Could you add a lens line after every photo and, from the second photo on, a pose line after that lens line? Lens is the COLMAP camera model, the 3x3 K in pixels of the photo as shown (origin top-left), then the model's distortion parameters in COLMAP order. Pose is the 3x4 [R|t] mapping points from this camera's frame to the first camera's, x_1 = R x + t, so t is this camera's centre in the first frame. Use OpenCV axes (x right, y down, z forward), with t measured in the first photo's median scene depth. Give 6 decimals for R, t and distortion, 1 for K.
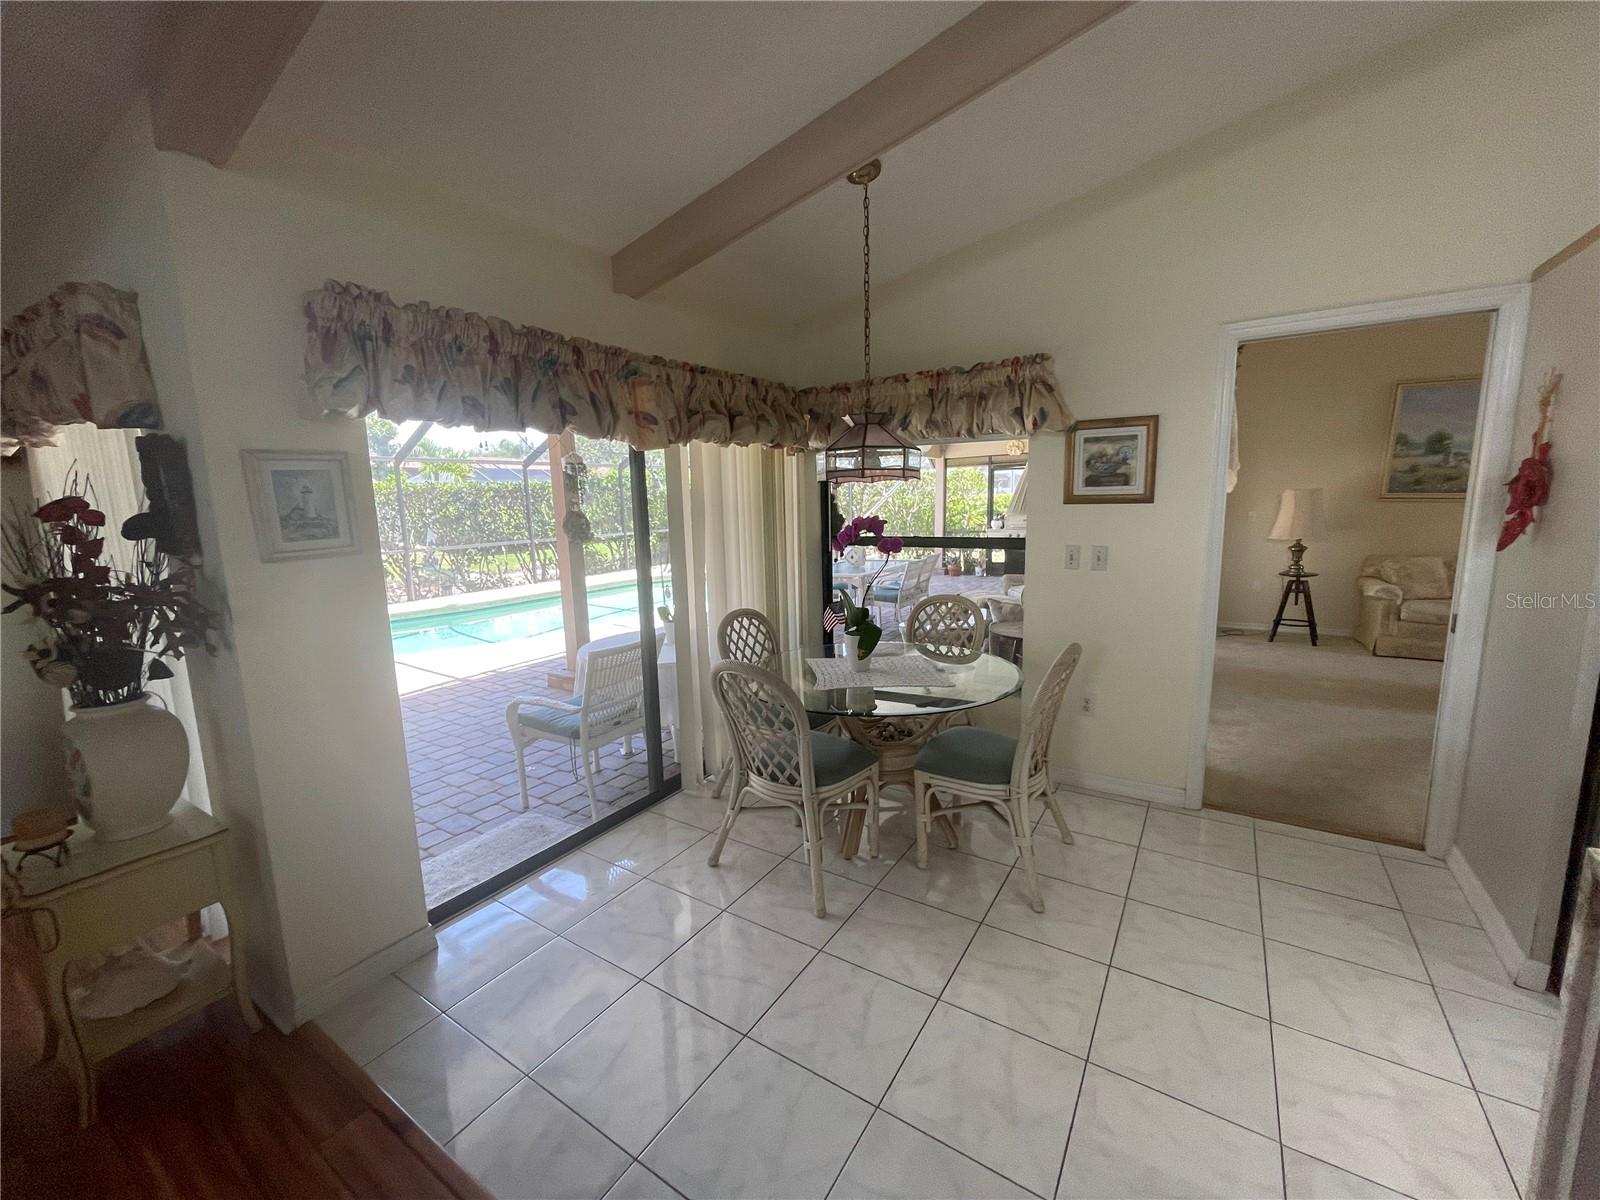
lens RADIAL K [[646.2, 0, 792.5], [0, 646.2, 601.4], [0, 0, 1]] dist [-0.000752, 0.000391]
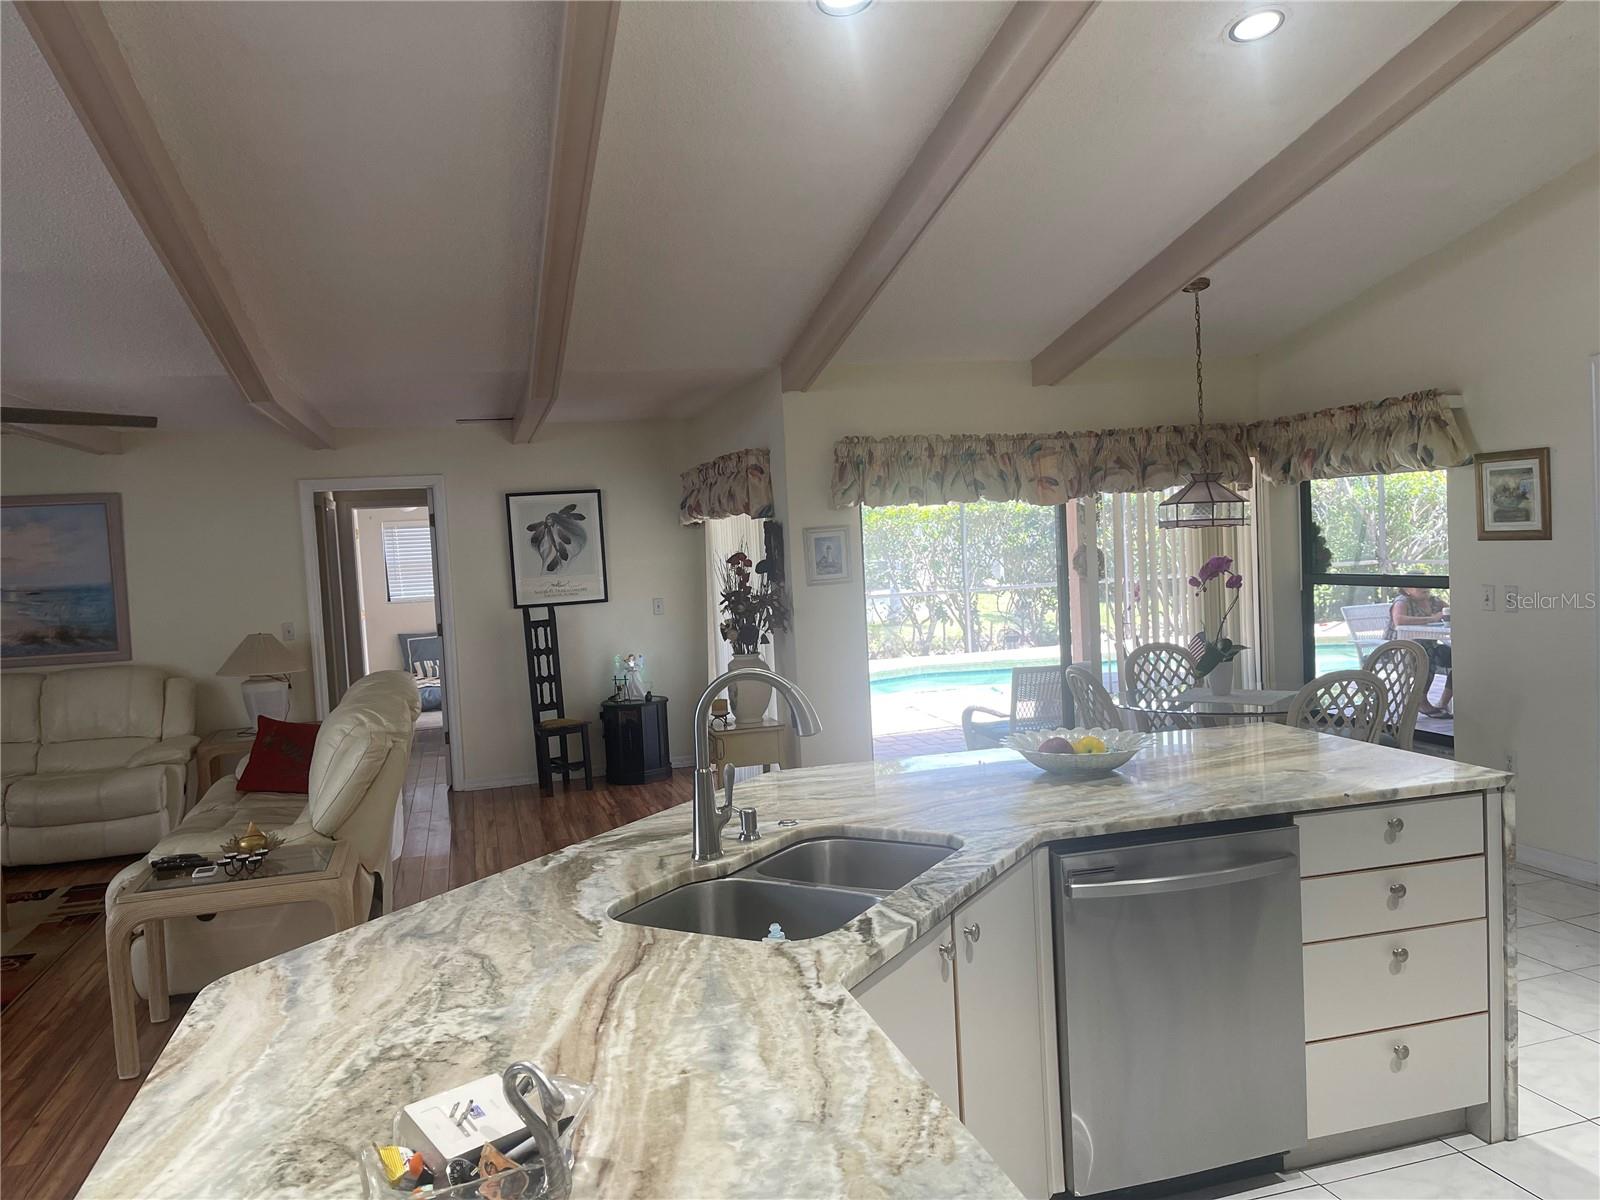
lens RADIAL K [[1211.3, 0, 799.8], [0, 1211.3, 608.2], [0, 0, 1]] dist [0.091368, -0.119554]
pose [[0.752305, 0.024588, -0.658356, 0.914098], [-0.071052, 0.996503, -0.043974, 0.099009], [0.654973, 0.079859, 0.751421, -1.022364]]
